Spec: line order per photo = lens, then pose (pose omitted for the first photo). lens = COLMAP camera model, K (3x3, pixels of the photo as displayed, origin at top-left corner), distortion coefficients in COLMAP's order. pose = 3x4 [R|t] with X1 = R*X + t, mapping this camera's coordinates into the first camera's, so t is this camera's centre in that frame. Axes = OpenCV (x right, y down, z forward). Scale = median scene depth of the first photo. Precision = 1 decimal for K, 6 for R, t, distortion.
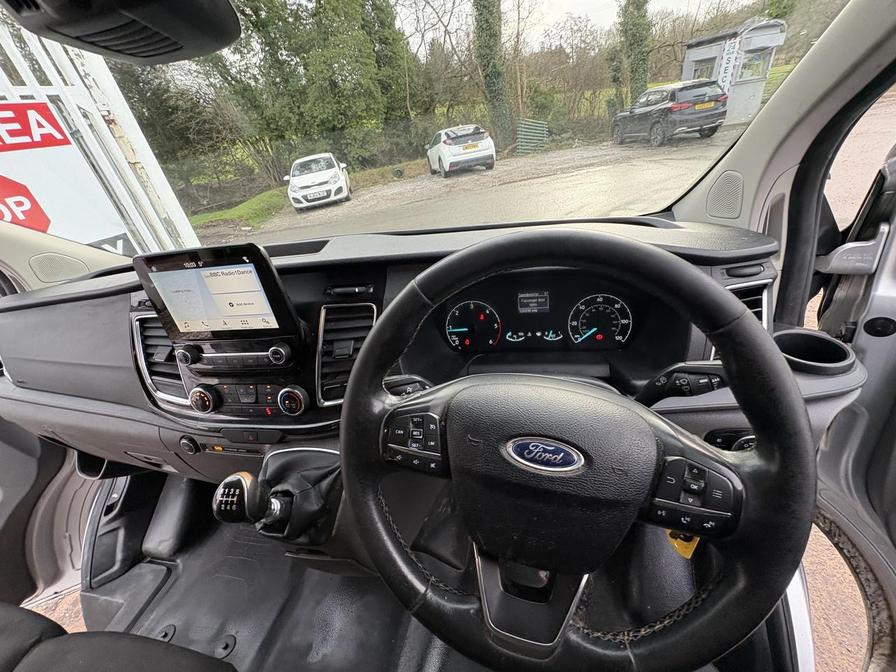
lens RADIAL K [[359.0, 0, 449.2], [0, 359.0, 338.9], [0, 0, 1]] dist [0.004202, 0.000902]
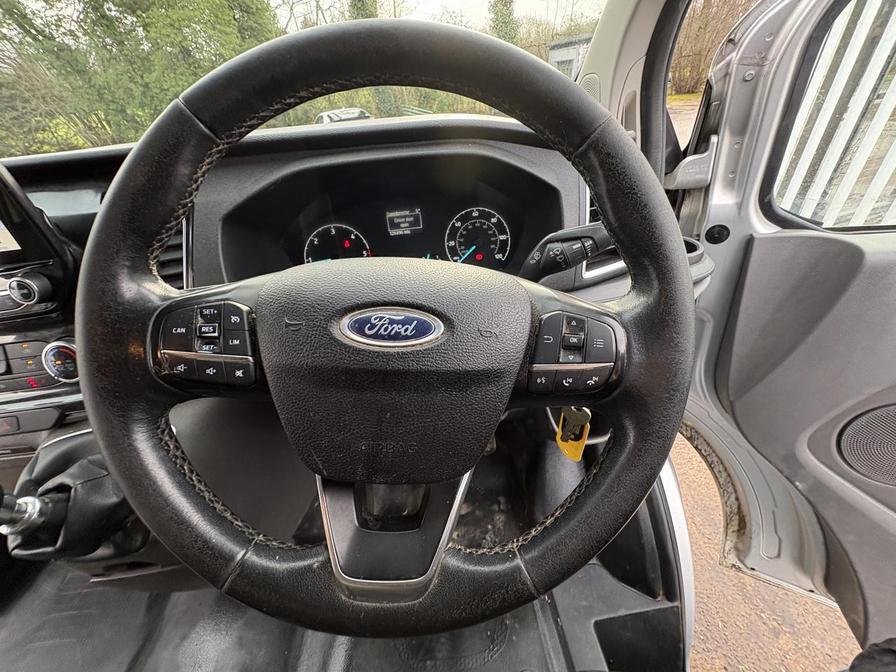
lens RADIAL K [[359.0, 0, 449.2], [0, 359.0, 338.9], [0, 0, 1]] dist [0.004202, 0.000902]
pose [[0.963905, -0.095753, 0.248431, 0.097411], [0.091829, 0.995399, 0.027364, 0.169242], [-0.249908, -0.003563, 0.968263, 0.133362]]
